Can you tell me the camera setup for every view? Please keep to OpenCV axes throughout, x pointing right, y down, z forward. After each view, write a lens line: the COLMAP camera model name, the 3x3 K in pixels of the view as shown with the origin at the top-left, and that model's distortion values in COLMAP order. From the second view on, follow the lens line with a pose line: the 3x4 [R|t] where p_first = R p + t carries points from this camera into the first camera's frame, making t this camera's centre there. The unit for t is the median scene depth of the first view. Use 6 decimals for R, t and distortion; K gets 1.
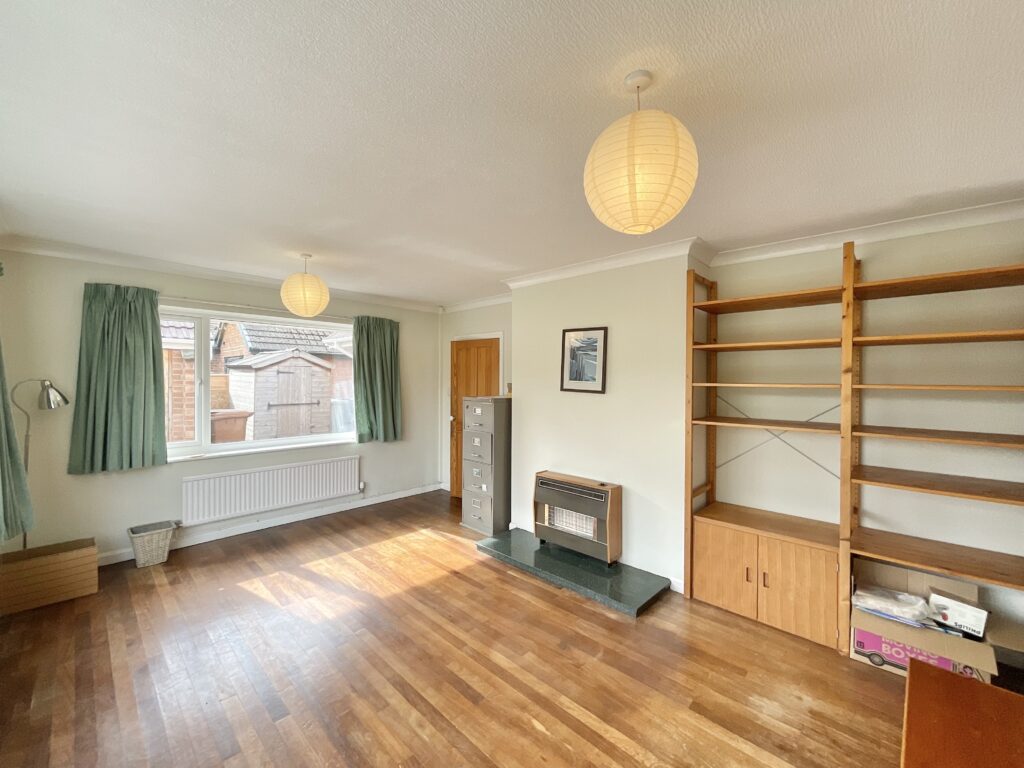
lens RADIAL K [[417.9, 0, 512.0], [0, 417.9, 384.0], [0, 0, 1]] dist [-0.011814, 0.011536]
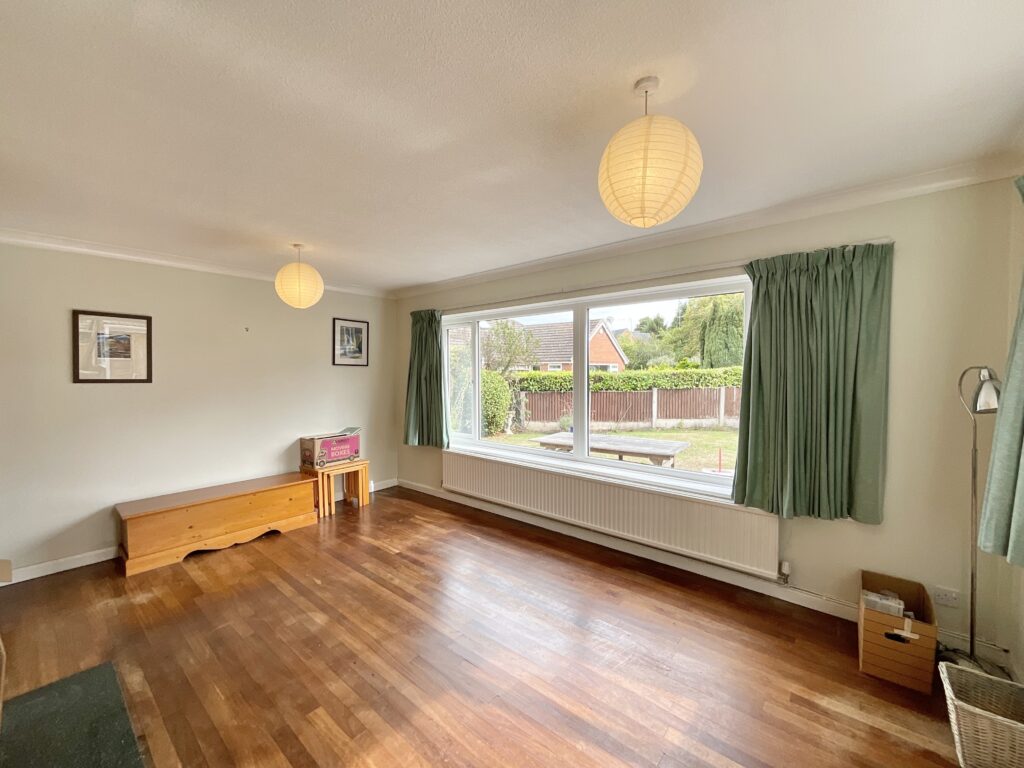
lens RADIAL K [[417.9, 0, 512.0], [0, 417.9, 384.0], [0, 0, 1]] dist [-0.011814, 0.011536]
pose [[-0.998007, -0.003756, -0.062986, -0.413223], [-0.005254, 0.999707, 0.023636, 0.003878], [0.062879, 0.023920, -0.997734, 1.876417]]
